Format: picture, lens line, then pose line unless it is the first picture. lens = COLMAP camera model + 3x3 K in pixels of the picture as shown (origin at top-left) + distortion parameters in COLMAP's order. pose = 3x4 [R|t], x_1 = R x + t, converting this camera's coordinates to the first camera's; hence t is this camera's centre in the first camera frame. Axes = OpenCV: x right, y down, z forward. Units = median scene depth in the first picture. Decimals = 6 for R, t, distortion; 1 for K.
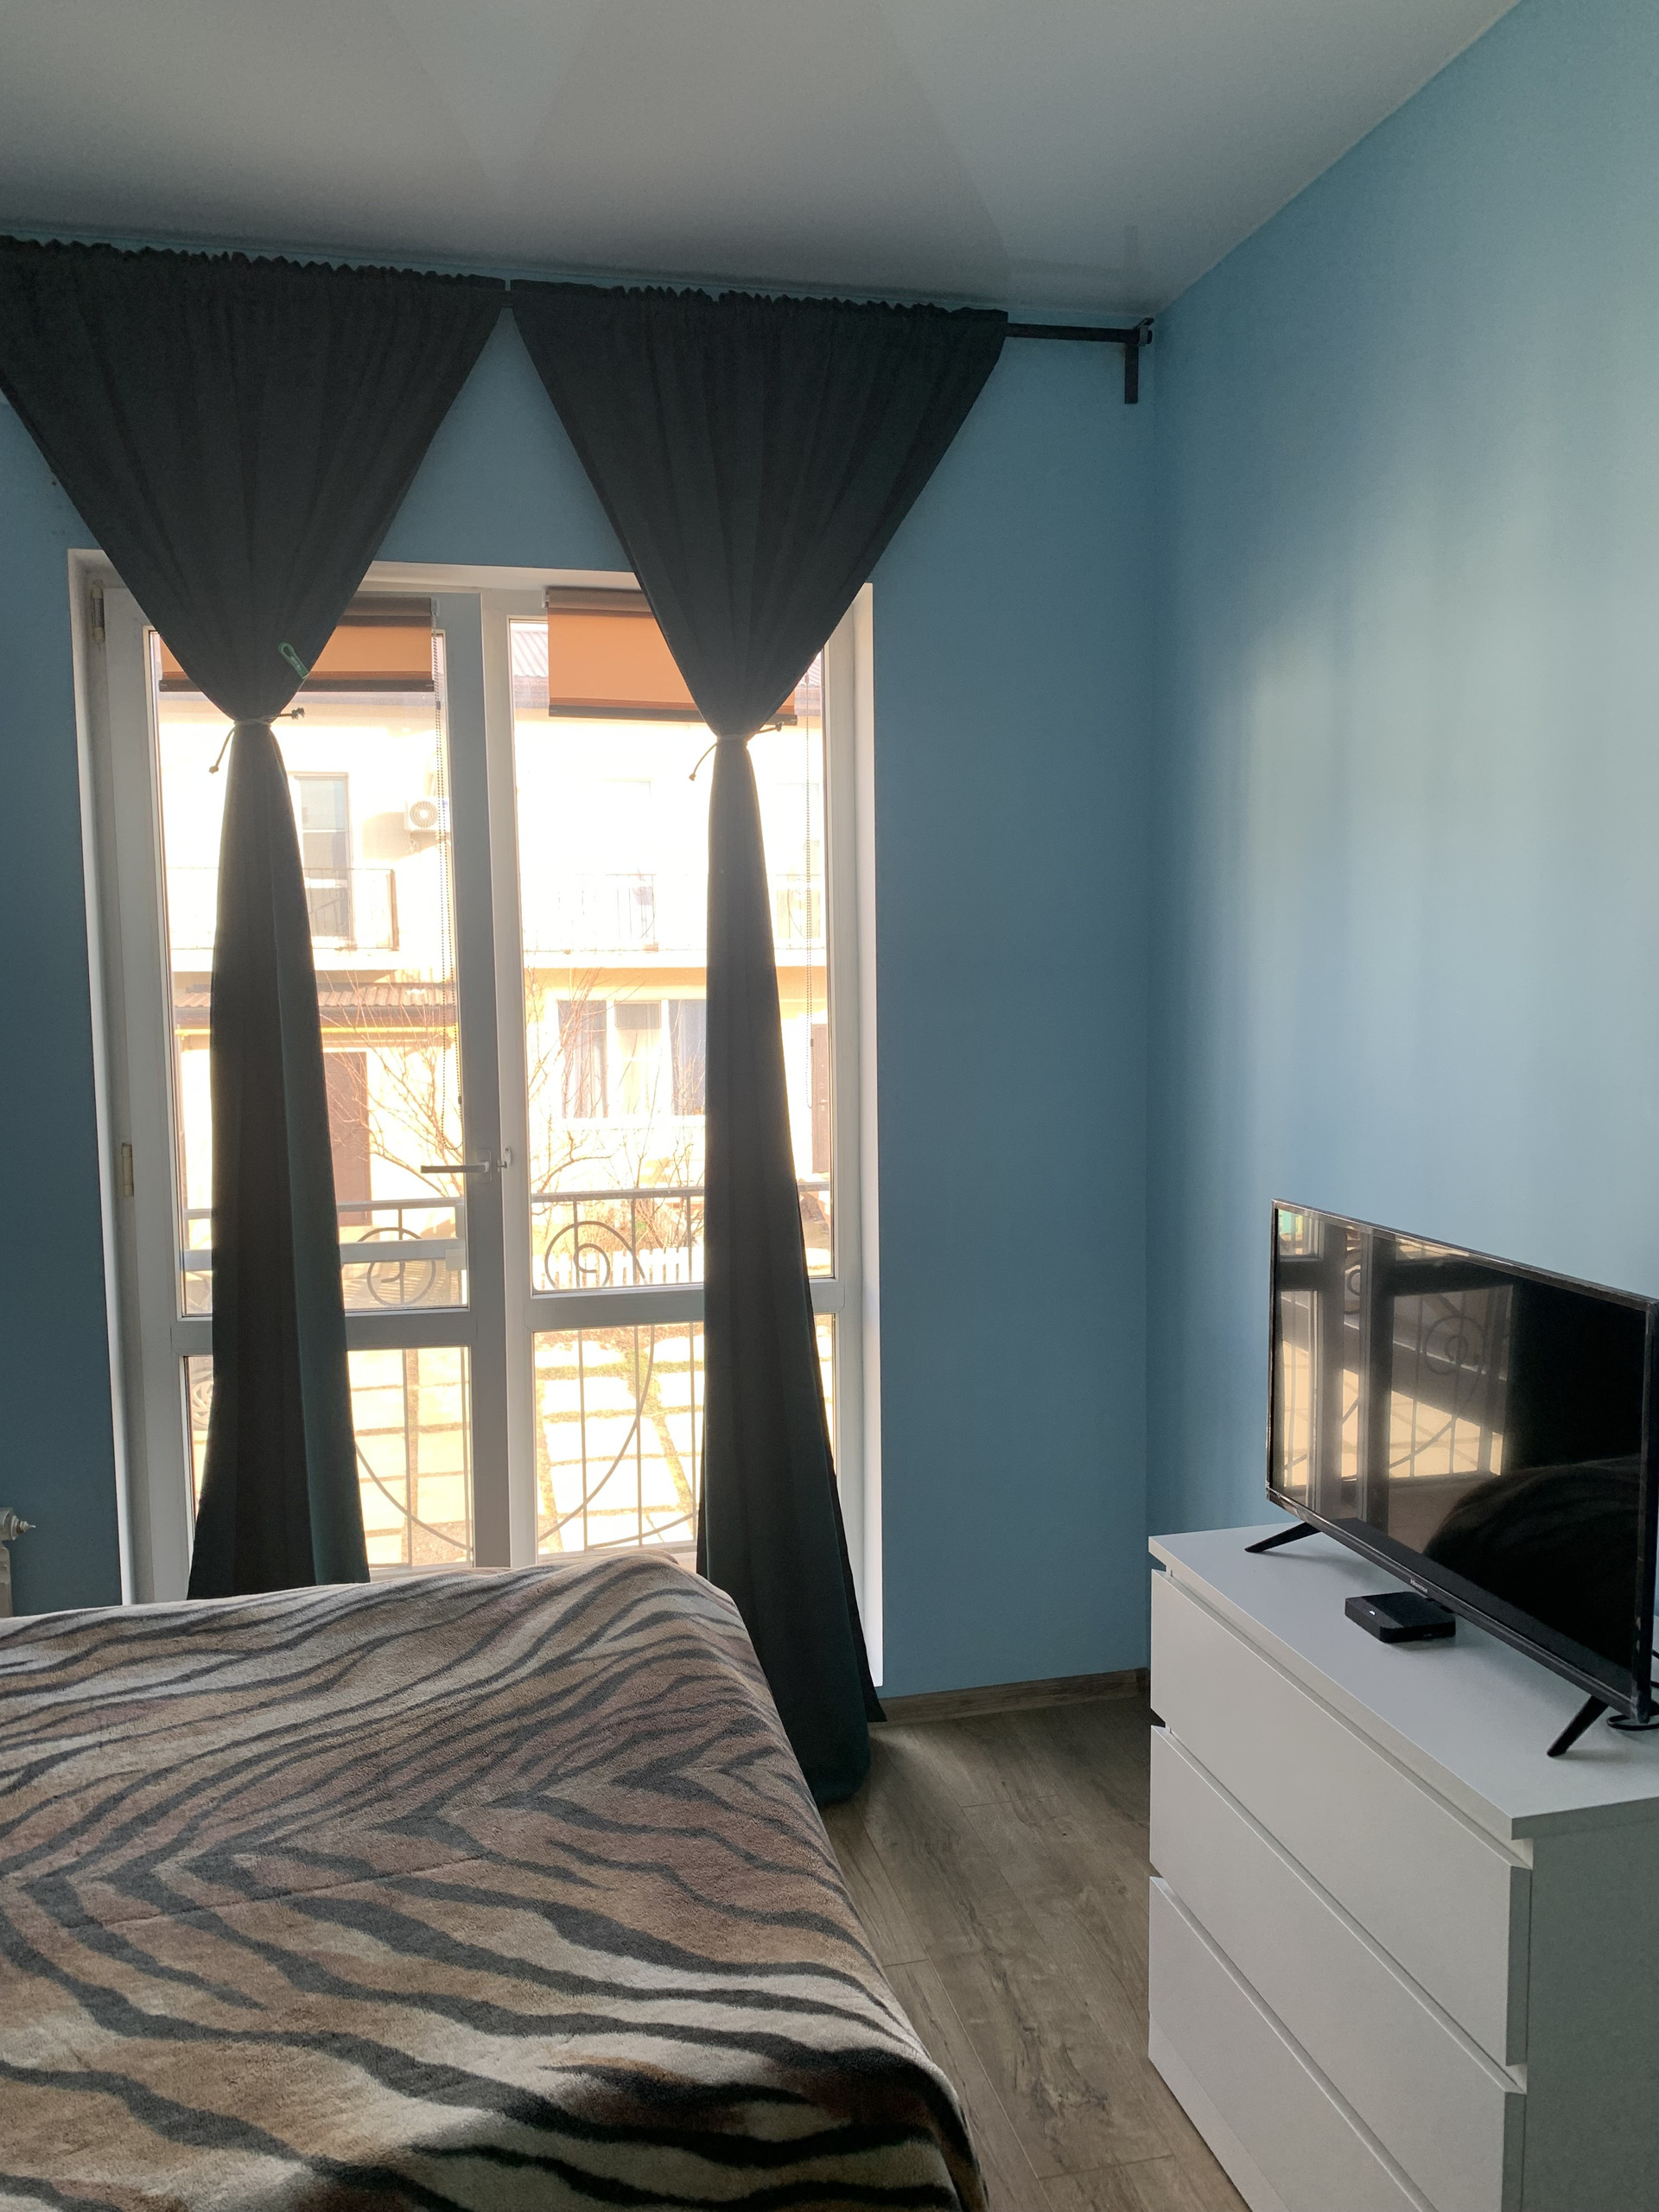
lens RADIAL K [[1696.6, 0, 855.0], [0, 1696.6, 1044.9], [0, 0, 1]] dist [0.037050, -0.042707]
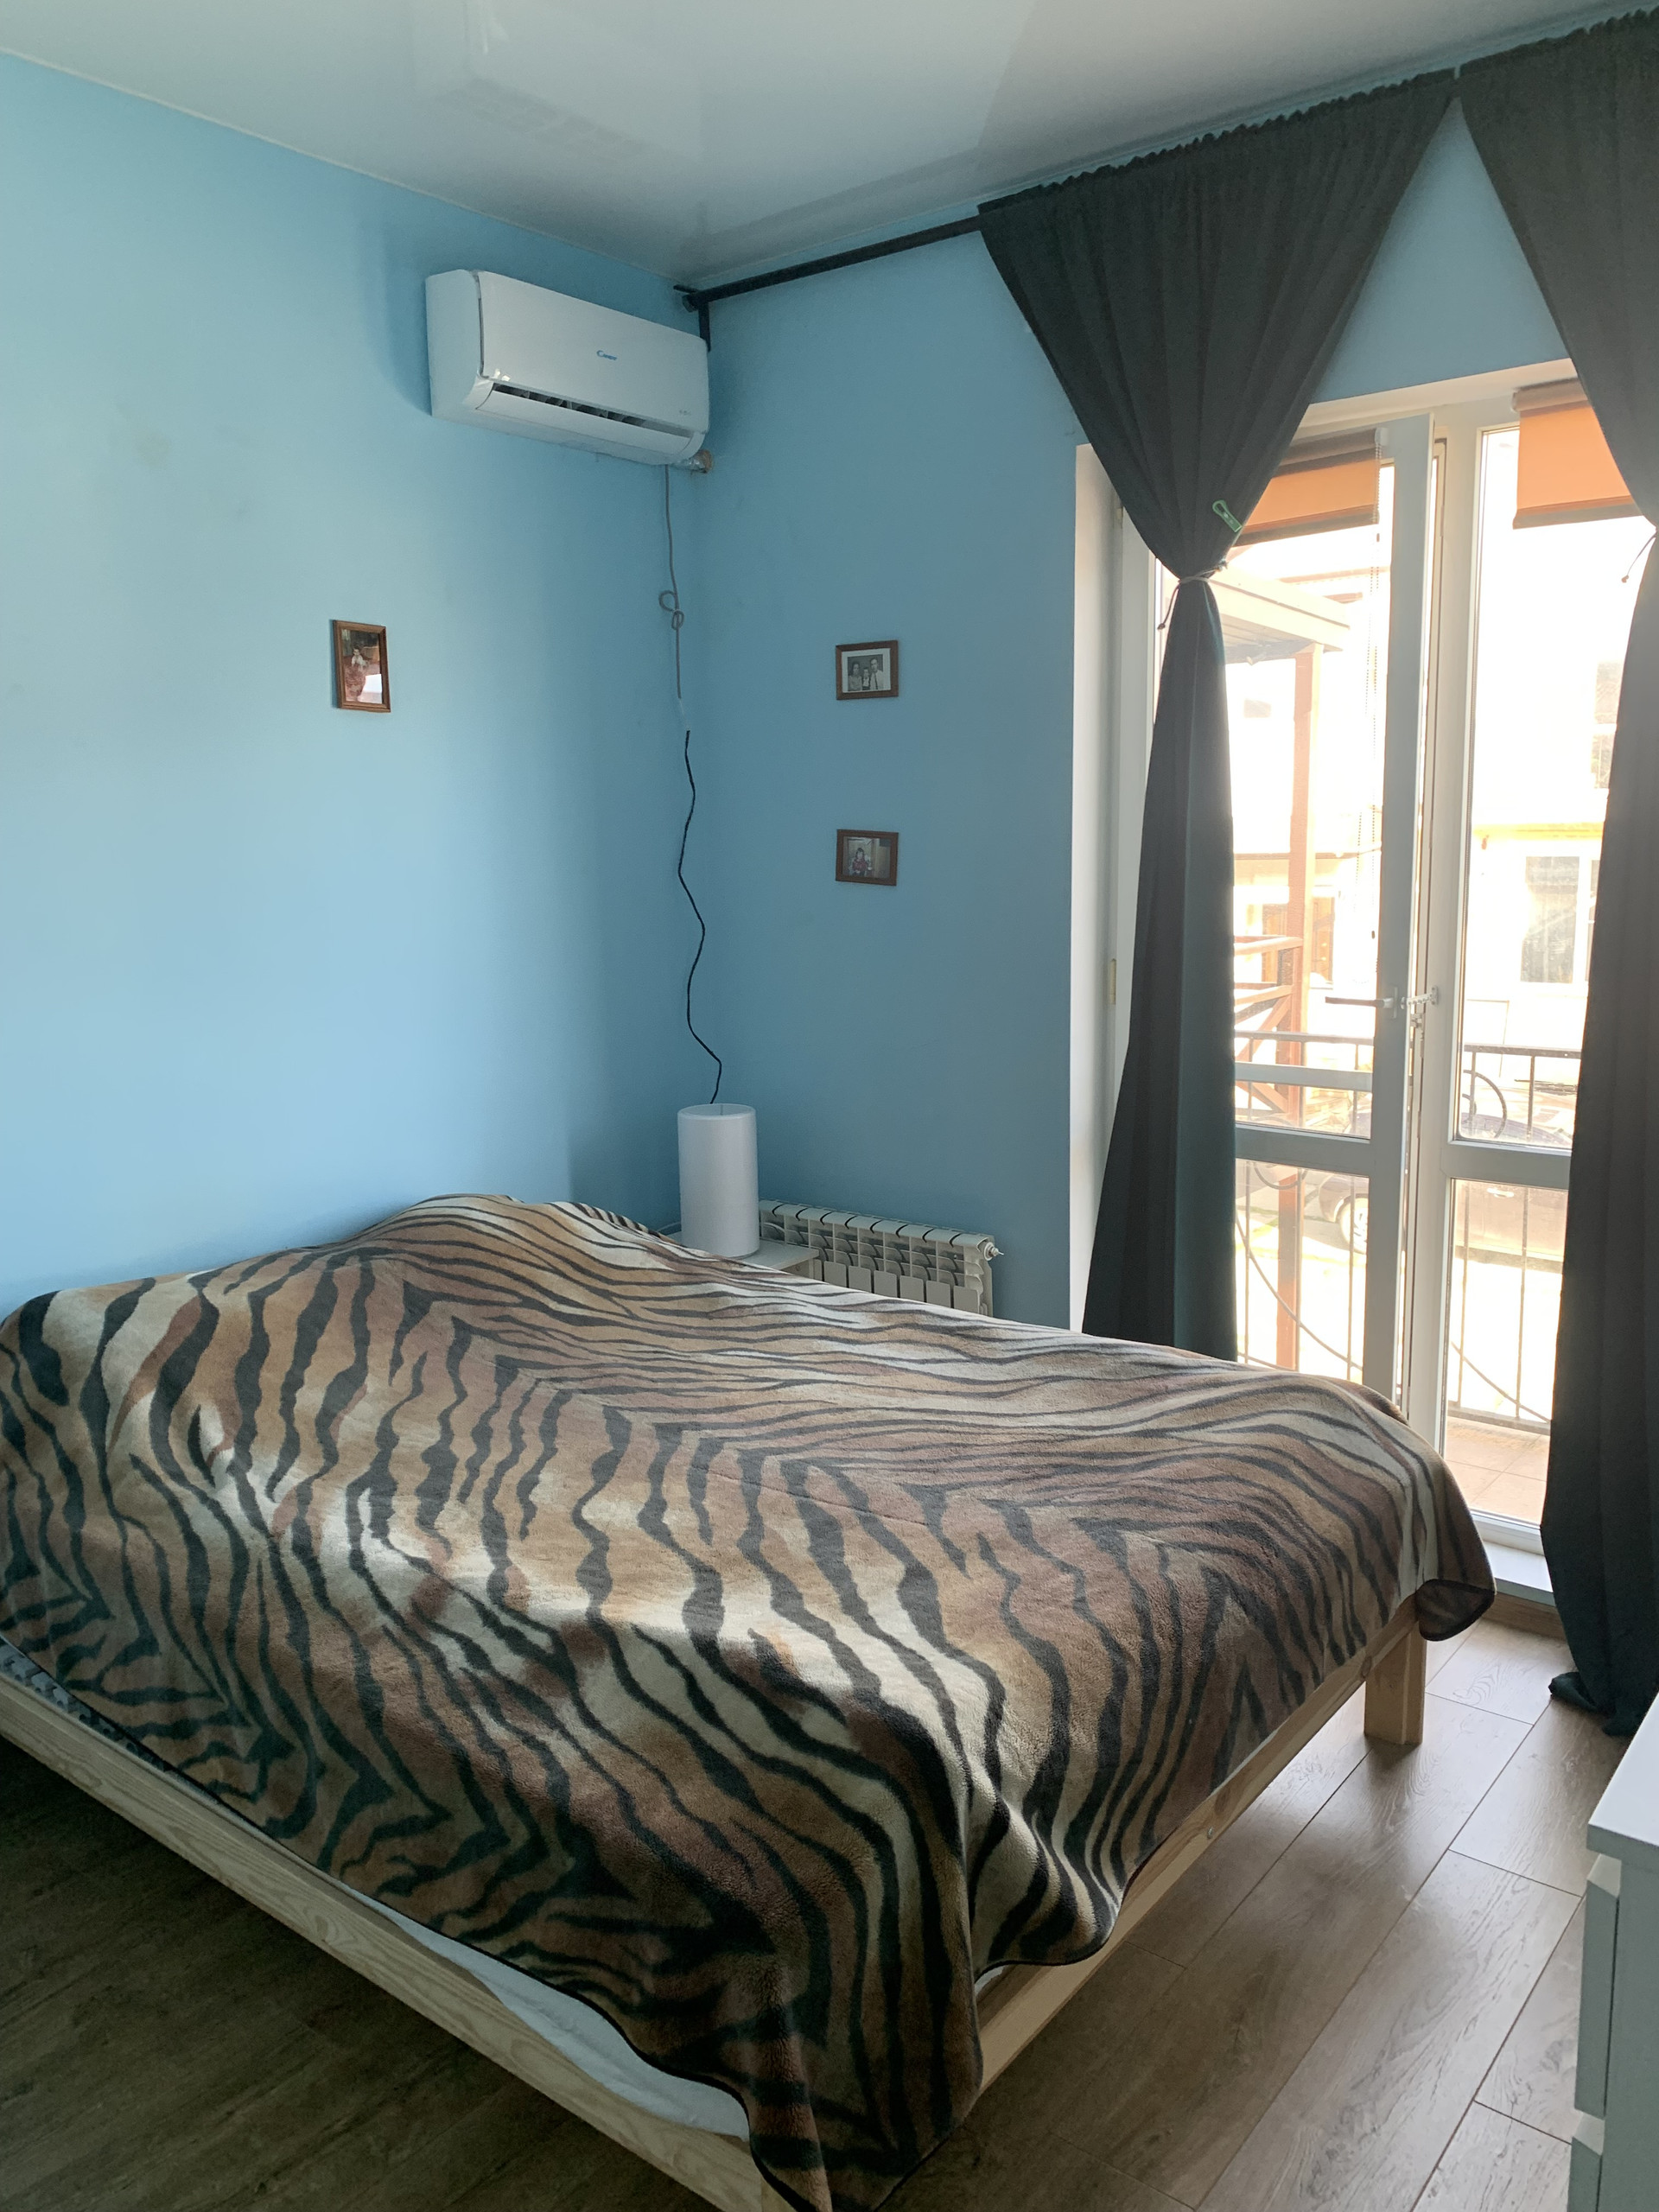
lens RADIAL K [[1696.6, 0, 798.7], [0, 1696.6, 1072.7], [0, 0, 1]] dist [0.037050, -0.042707]
pose [[0.611098, 0.113026, -0.783444, 0.533829], [-0.029129, 0.992294, 0.120435, 0.001045], [0.791019, -0.050776, 0.609681, 0.150610]]
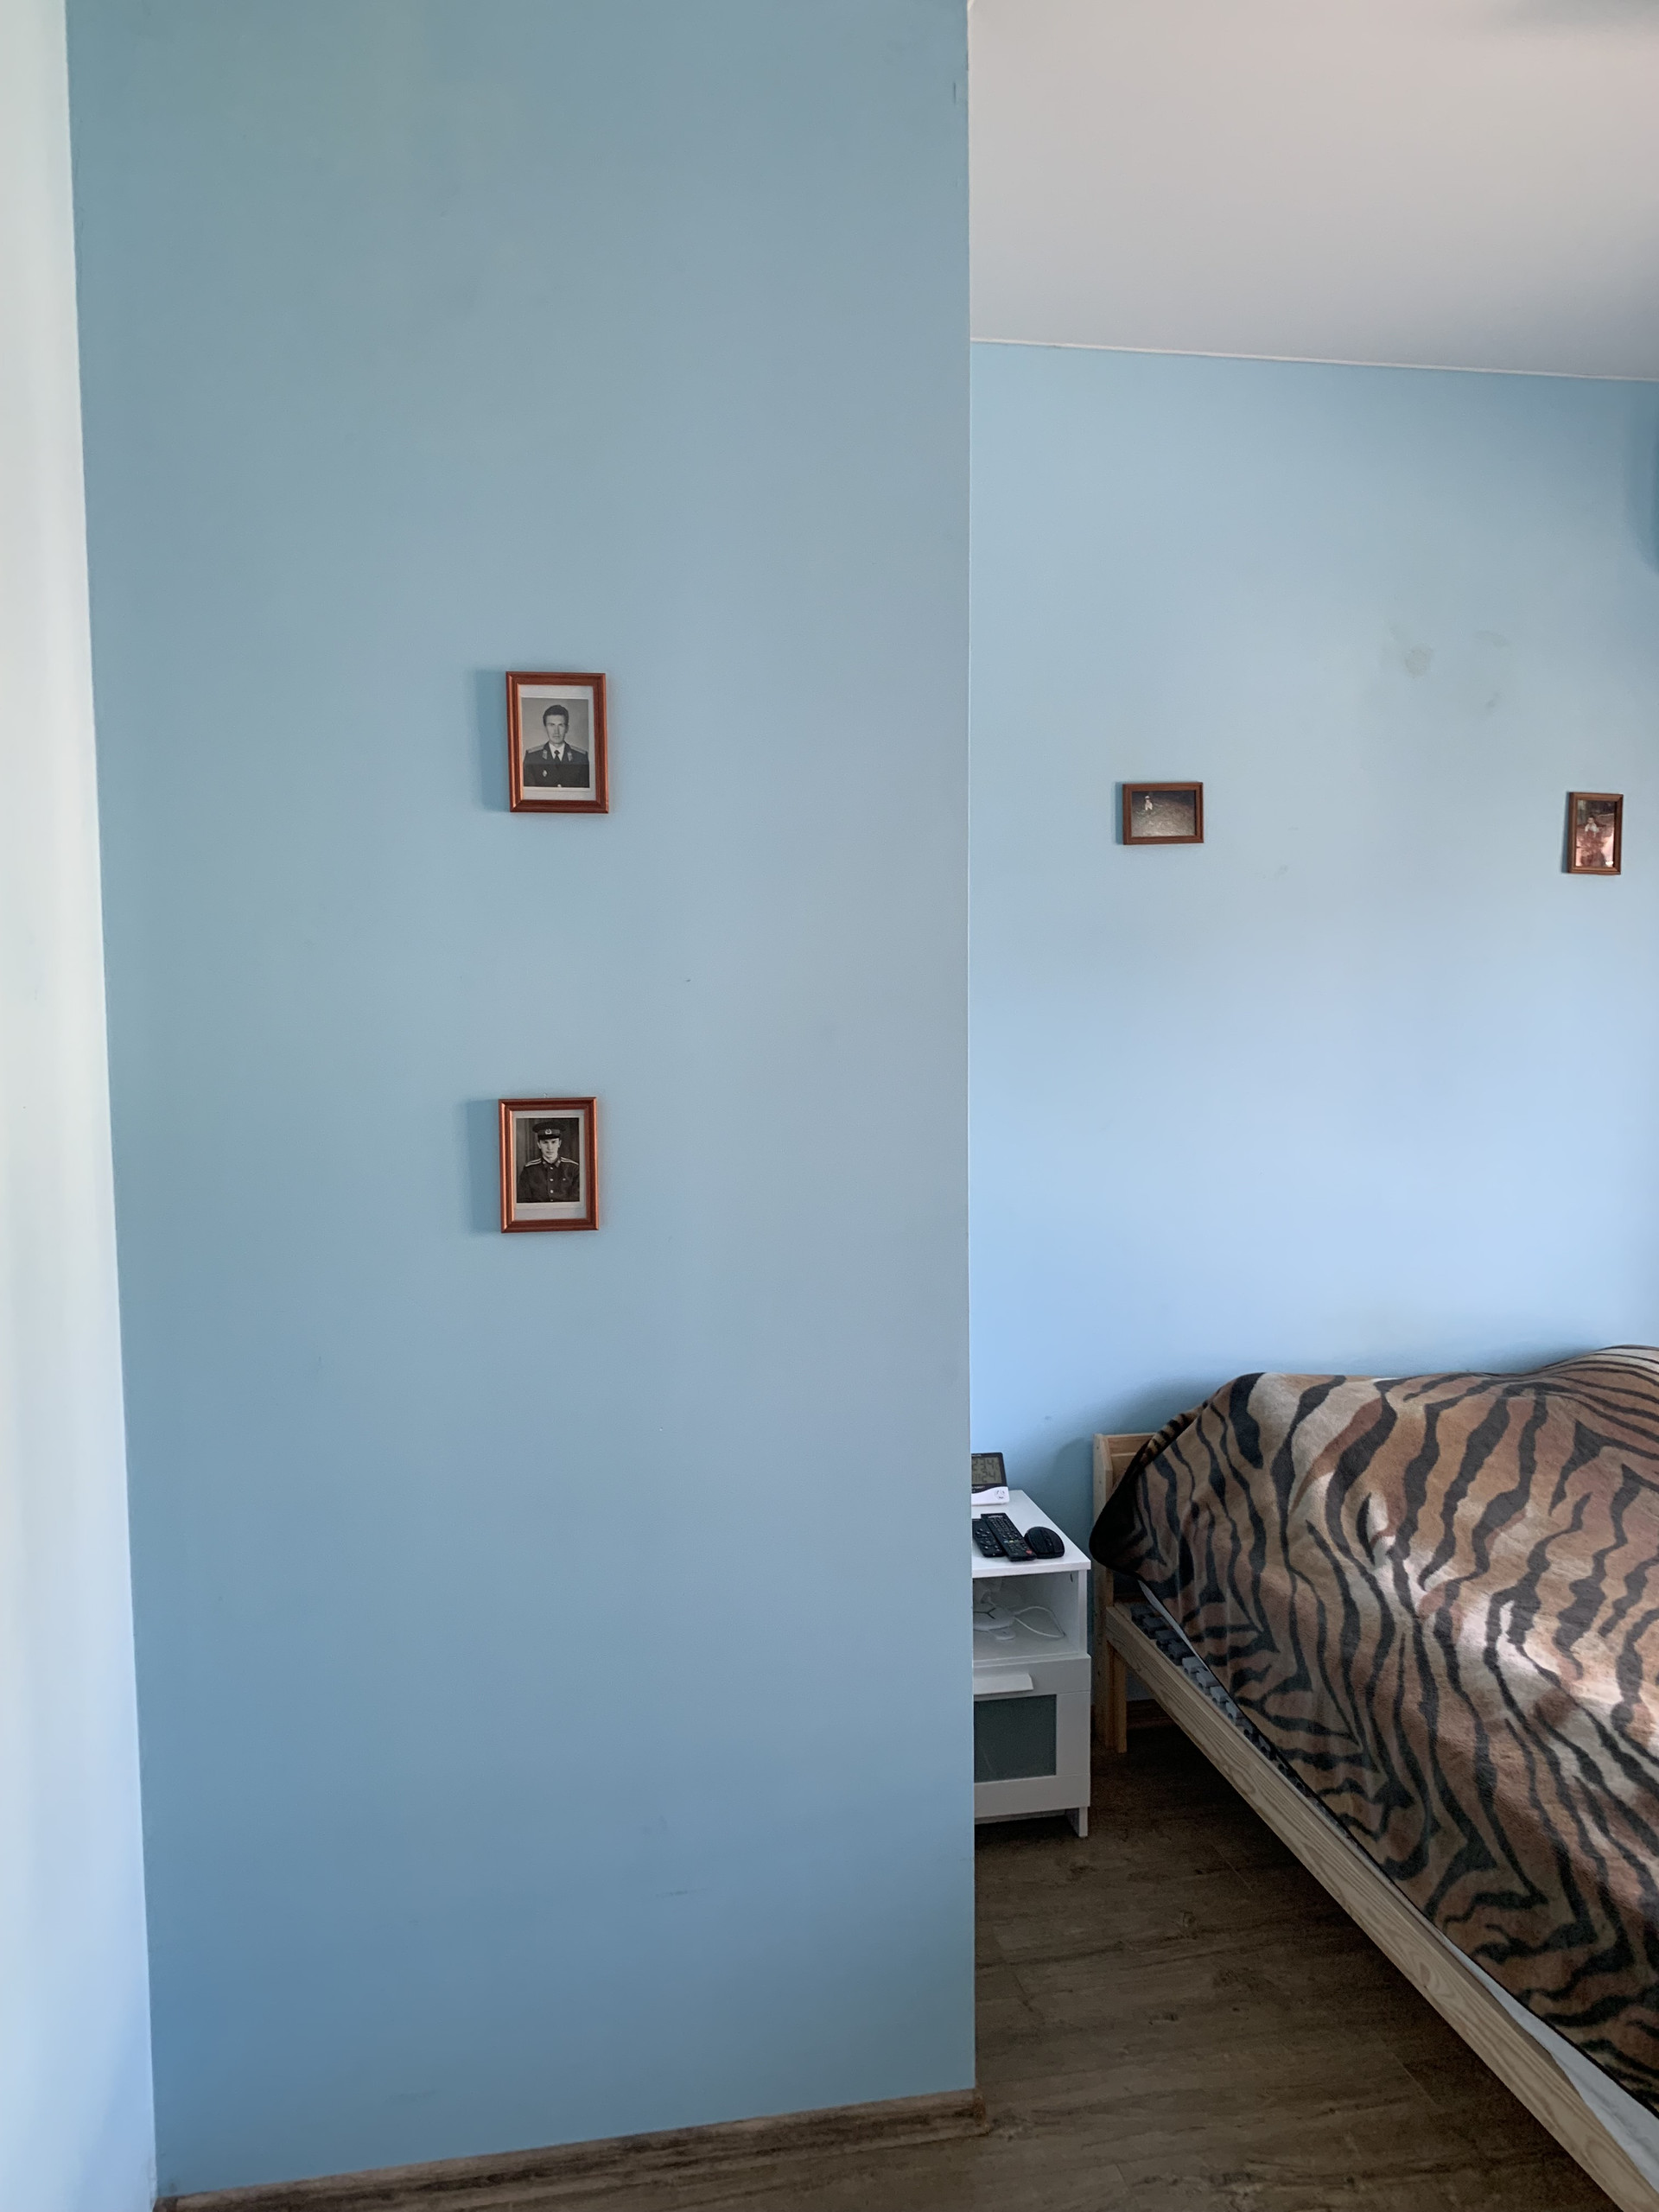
lens RADIAL K [[1696.6, 0, 823.0], [0, 1696.6, 1110.4], [0, 0, 1]] dist [0.037050, -0.042707]
pose [[-0.033641, 0.093669, -0.995035, 0.683004], [-0.052251, 0.994072, 0.095345, -0.016799], [0.998067, 0.055199, -0.028548, 0.127000]]
